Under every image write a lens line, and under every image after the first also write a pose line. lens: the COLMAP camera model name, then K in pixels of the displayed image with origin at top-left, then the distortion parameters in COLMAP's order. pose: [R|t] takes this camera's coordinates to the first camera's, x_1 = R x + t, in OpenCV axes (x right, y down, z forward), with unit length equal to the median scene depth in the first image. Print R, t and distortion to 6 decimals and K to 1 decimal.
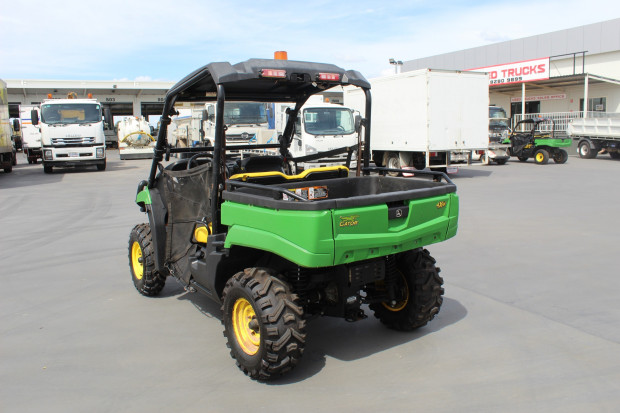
lens RADIAL K [[516.0, 0, 314.6], [0, 516.0, 205.7], [0, 0, 1]] dist [-0.161194, 0.138585]
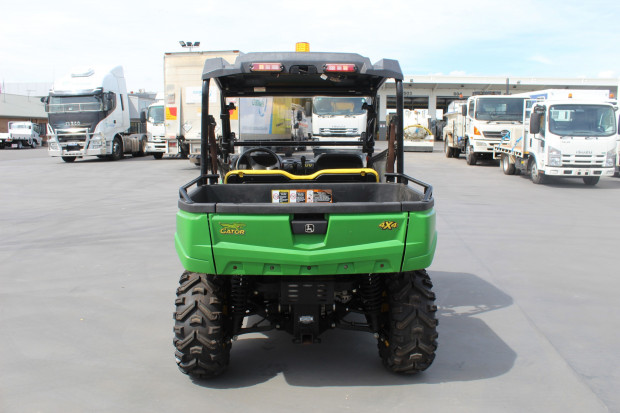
lens RADIAL K [[516.0, 0, 314.6], [0, 516.0, 205.7], [0, 0, 1]] dist [-0.161194, 0.138585]
pose [[0.834233, 0.102334, -0.541833, 0.492595], [-0.096511, 0.994558, 0.039245, -0.044051], [0.542900, 0.019553, 0.839570, 0.234466]]
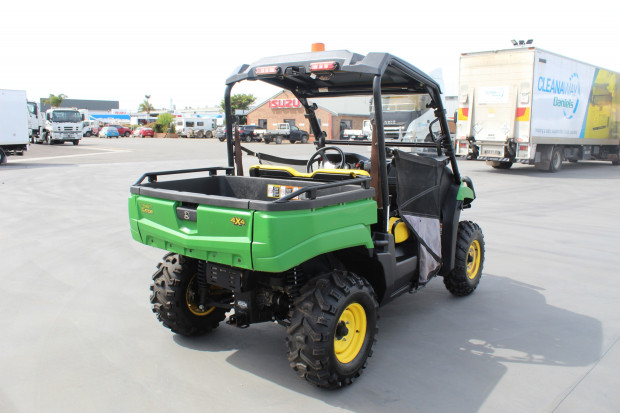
lens RADIAL K [[516.0, 0, 314.6], [0, 516.0, 205.7], [0, 0, 1]] dist [-0.161194, 0.138585]
pose [[0.288783, 0.164506, -0.943156, 0.886456], [-0.149401, 0.980802, 0.125327, -0.123696], [0.945666, 0.104716, 0.307816, 0.736774]]
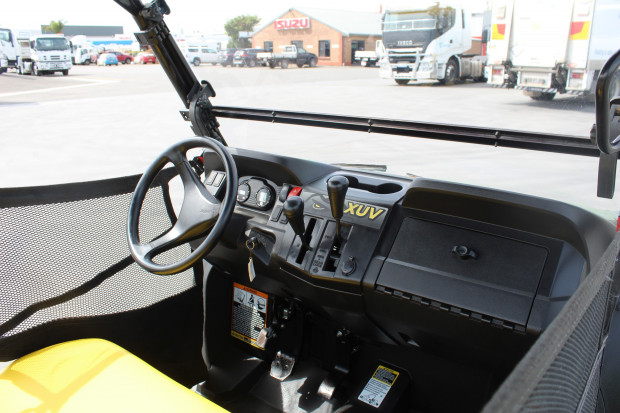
lens RADIAL K [[516.0, 0, 314.6], [0, 516.0, 205.7], [0, 0, 1]] dist [-0.161194, 0.138585]
pose [[0.264284, 0.298804, -0.916990, 0.145759], [-0.132166, 0.953046, 0.272462, -0.173920], [0.955346, 0.049187, 0.291367, 1.084074]]
